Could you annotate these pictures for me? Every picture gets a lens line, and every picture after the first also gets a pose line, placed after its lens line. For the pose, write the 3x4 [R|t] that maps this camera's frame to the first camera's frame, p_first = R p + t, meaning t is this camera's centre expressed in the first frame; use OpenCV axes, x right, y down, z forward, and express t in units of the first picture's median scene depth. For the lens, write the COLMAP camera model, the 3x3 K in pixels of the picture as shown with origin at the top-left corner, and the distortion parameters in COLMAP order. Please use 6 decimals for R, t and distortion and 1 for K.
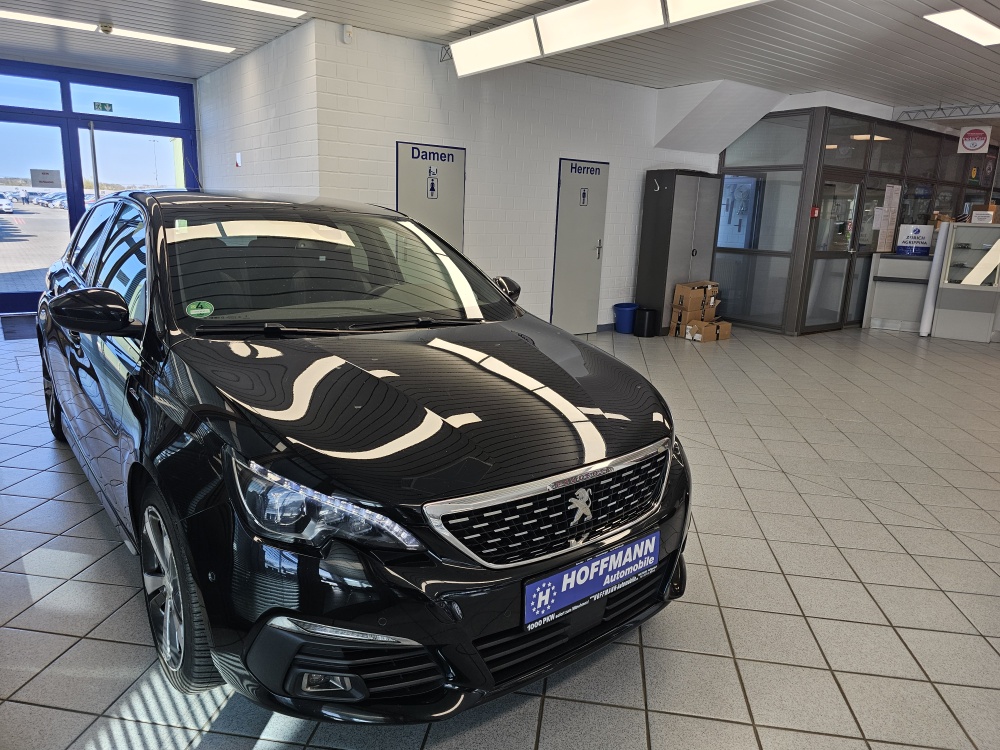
lens RADIAL K [[673.1, 0, 492.8], [0, 673.1, 364.4], [0, 0, 1]] dist [0.052574, -0.047801]
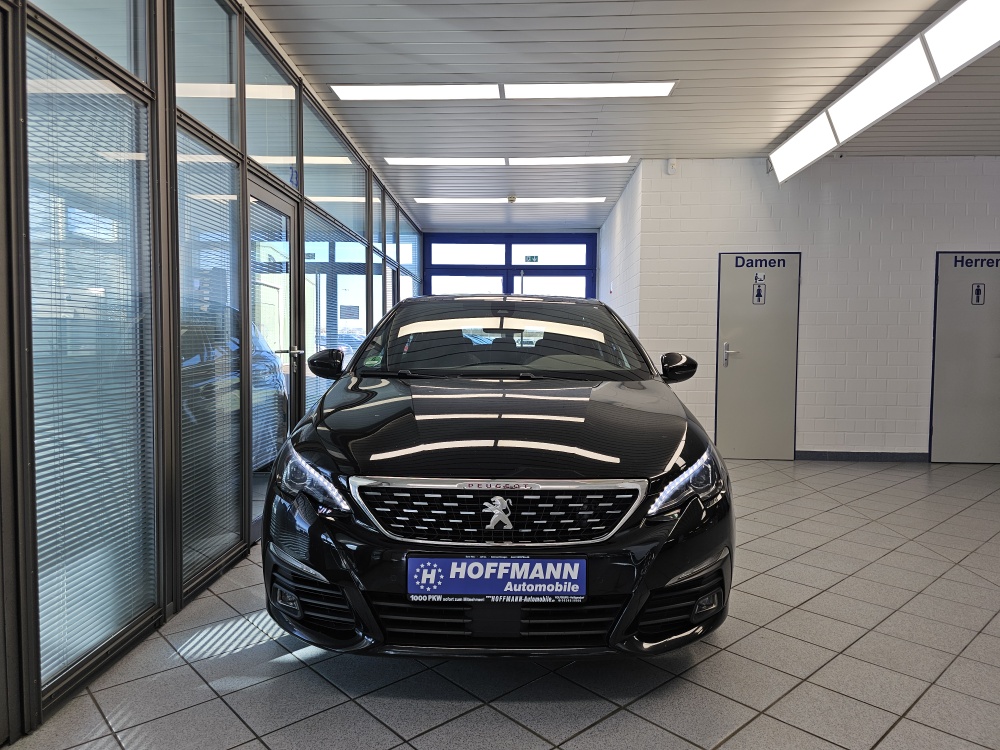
lens RADIAL K [[673.1, 0, 492.8], [0, 673.1, 364.4], [0, 0, 1]] dist [0.052574, -0.047801]
pose [[0.771693, -0.010232, -0.635913, 0.788924], [-0.118853, 0.979936, -0.159998, 0.142539], [0.624791, 0.199050, 0.754993, 0.108066]]
